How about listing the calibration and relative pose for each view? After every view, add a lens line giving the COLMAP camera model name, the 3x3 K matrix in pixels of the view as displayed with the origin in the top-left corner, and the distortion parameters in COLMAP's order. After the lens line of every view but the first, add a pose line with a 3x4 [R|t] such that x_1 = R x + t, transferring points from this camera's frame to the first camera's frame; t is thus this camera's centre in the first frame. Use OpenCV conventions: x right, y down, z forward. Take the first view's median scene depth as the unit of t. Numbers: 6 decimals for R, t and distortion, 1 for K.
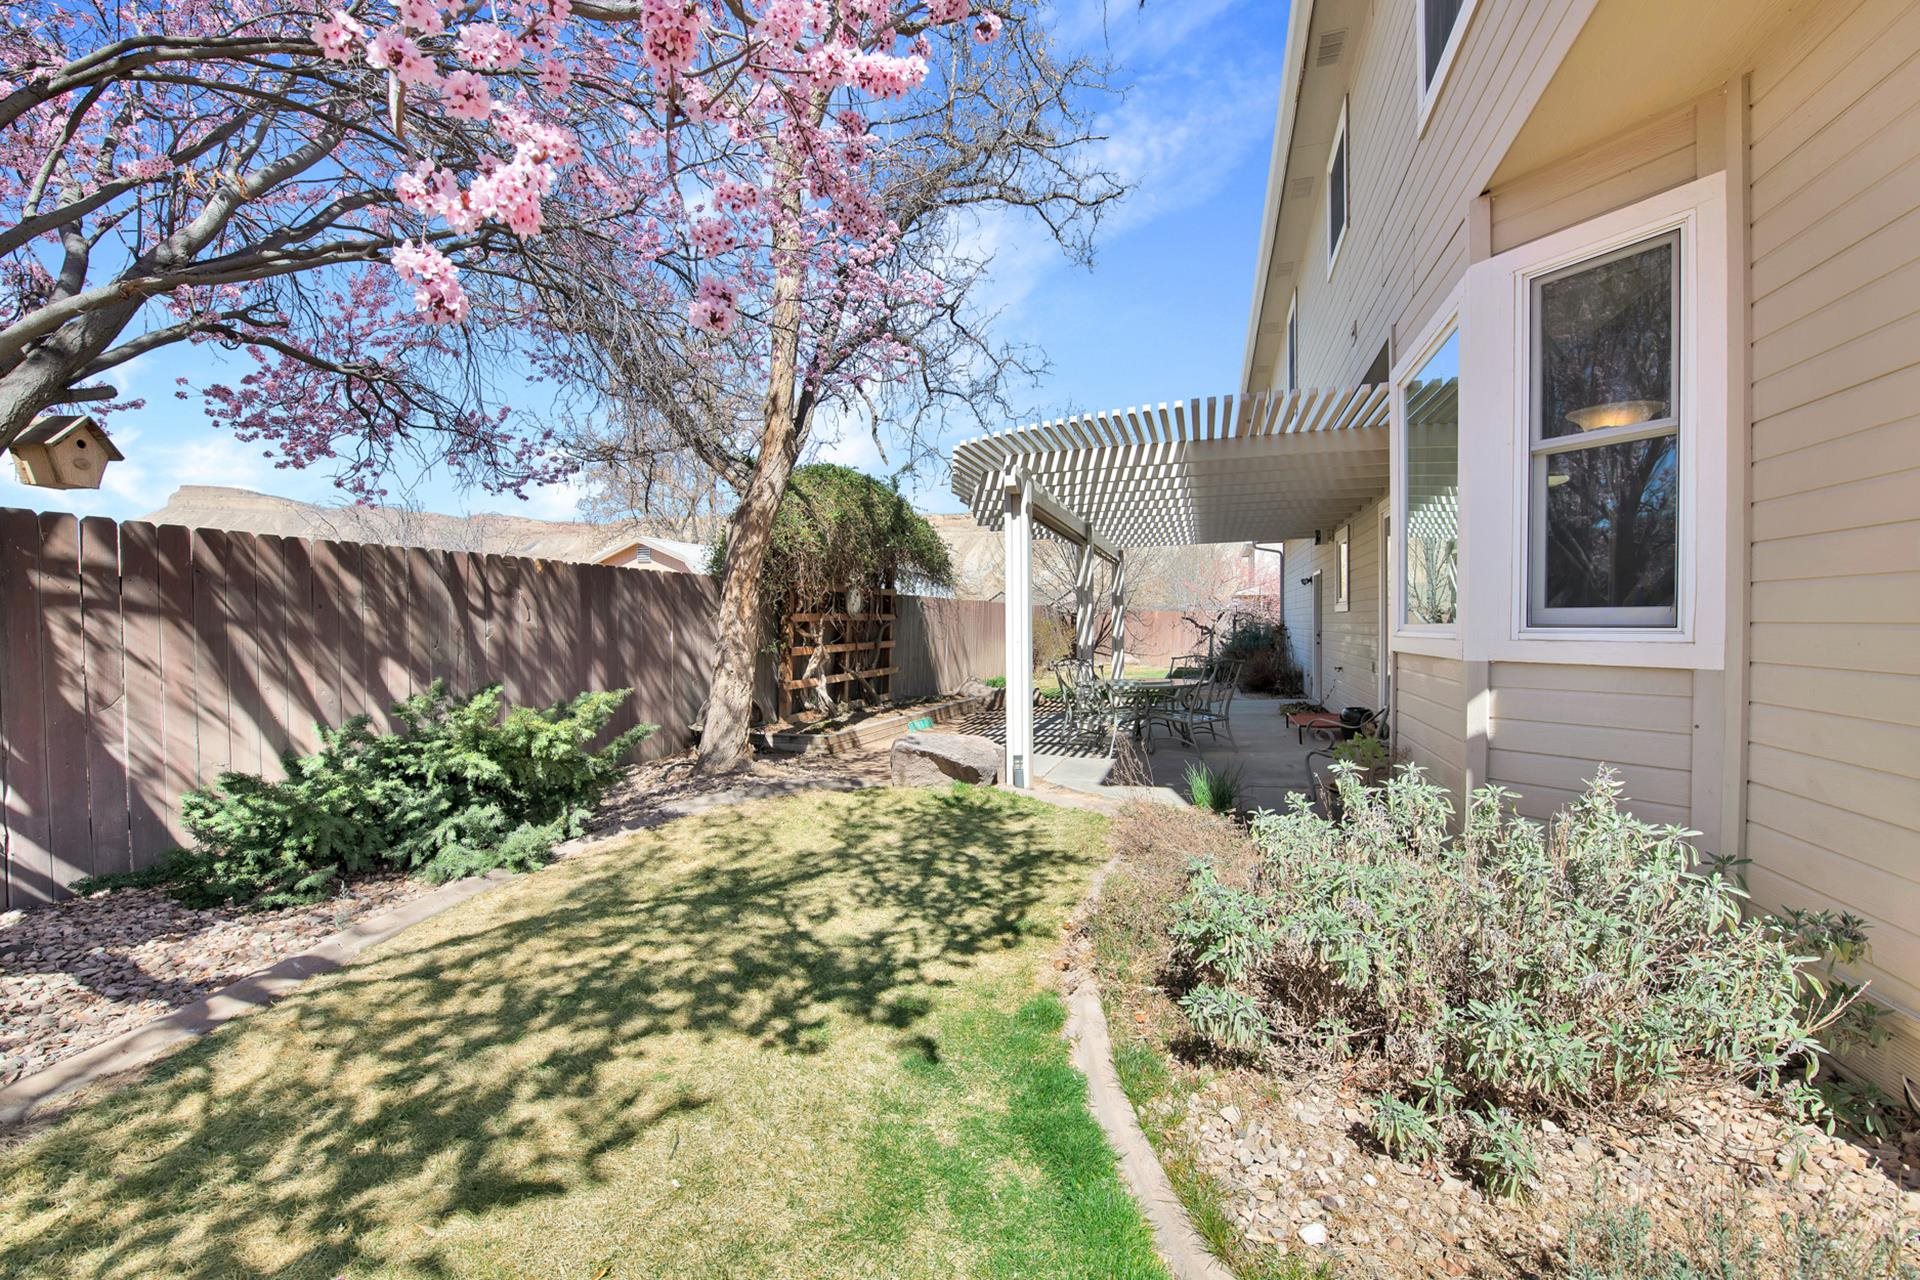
lens RADIAL K [[787.8, 0, 967.9], [0, 787.8, 632.1], [0, 0, 1]] dist [-0.000800, -0.000039]
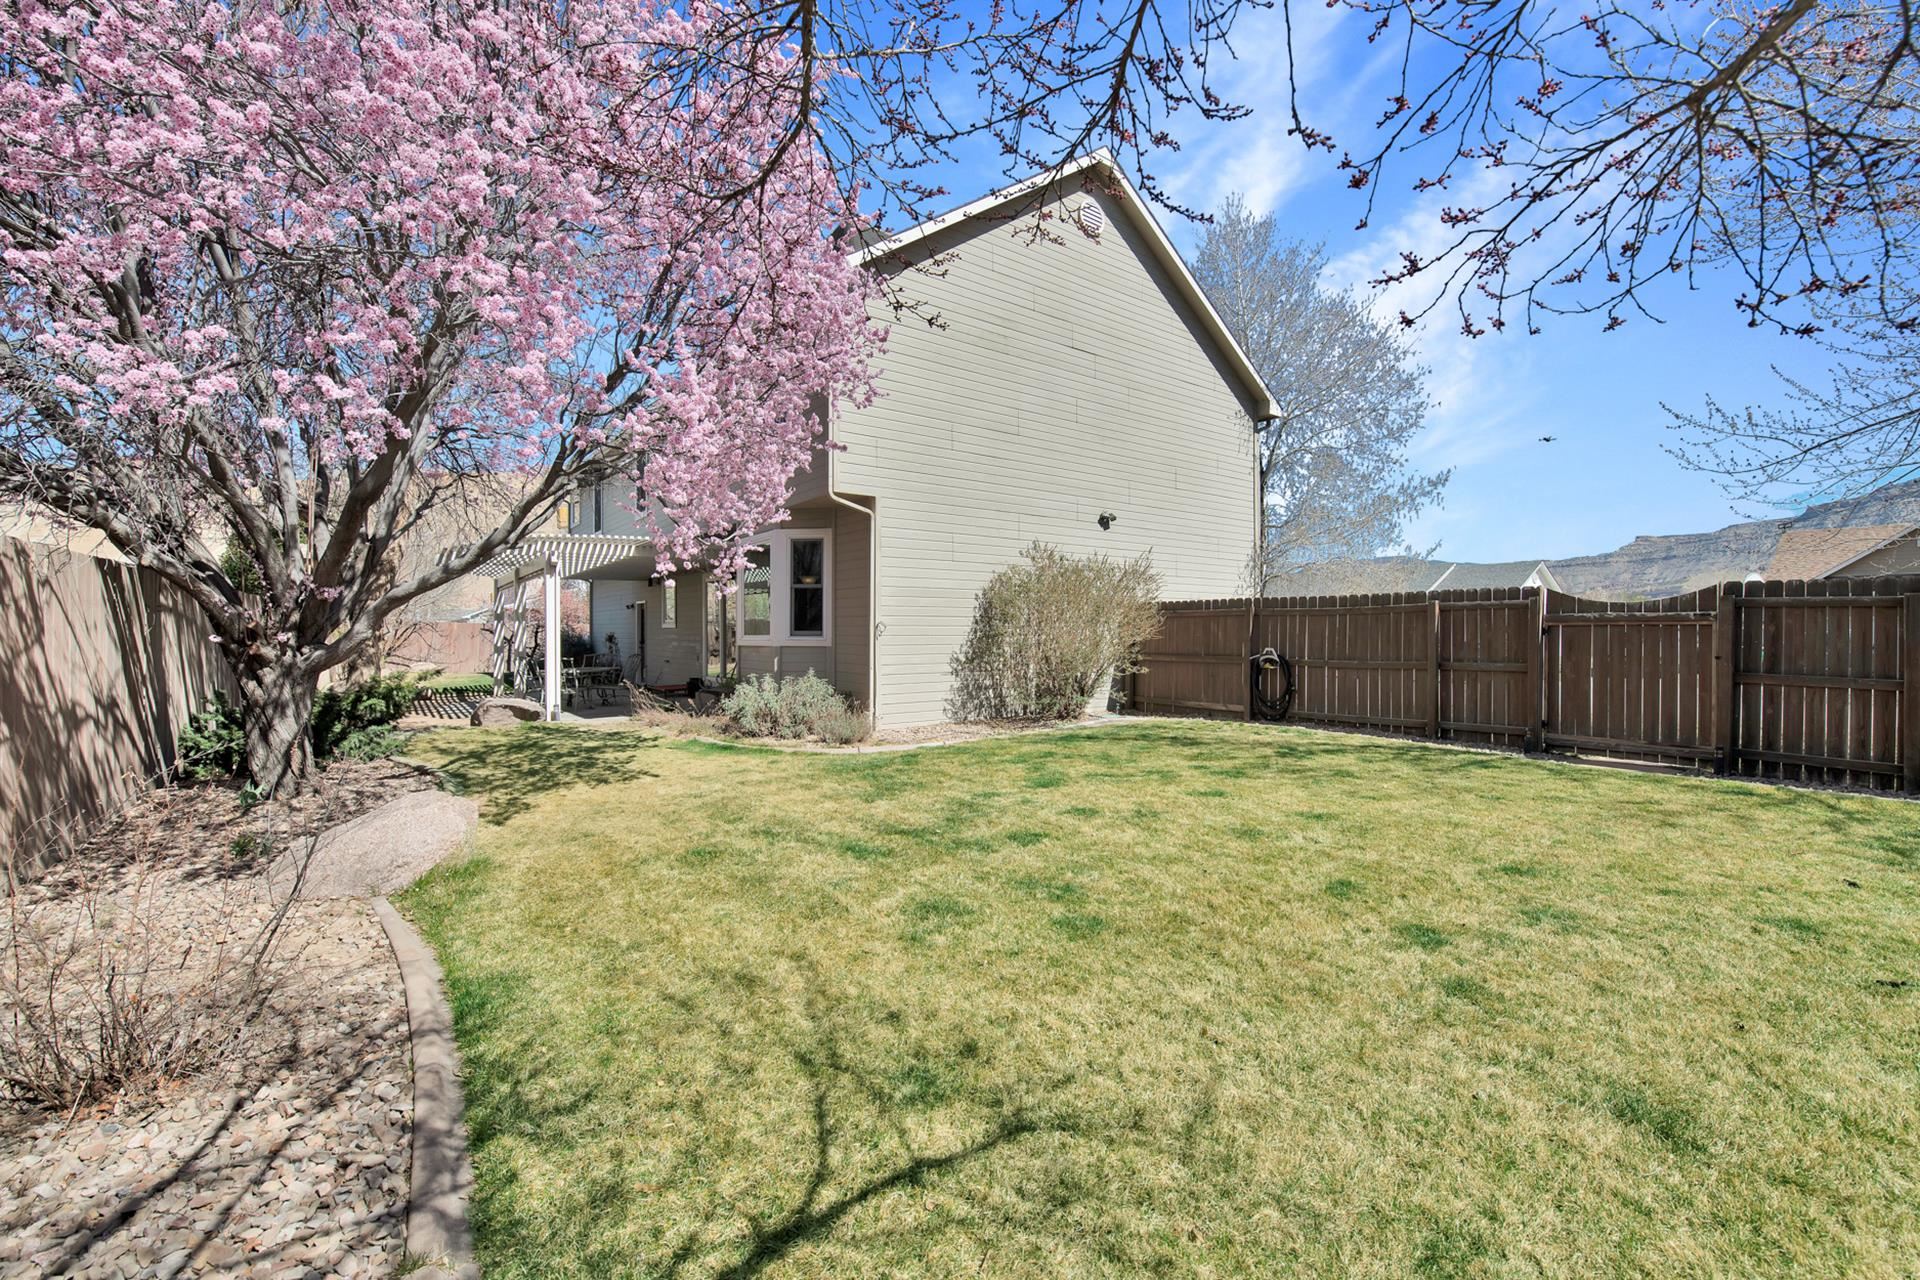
lens RADIAL K [[787.8, 0, 965.5], [0, 787.8, 638.2], [0, 0, 1]] dist [-0.000800, -0.000039]
pose [[0.593501, -0.004425, 0.804821, -1.869109], [0.004795, 0.999987, 0.001963, 0.005012], [-0.804819, 0.002694, 0.593515, -1.945356]]
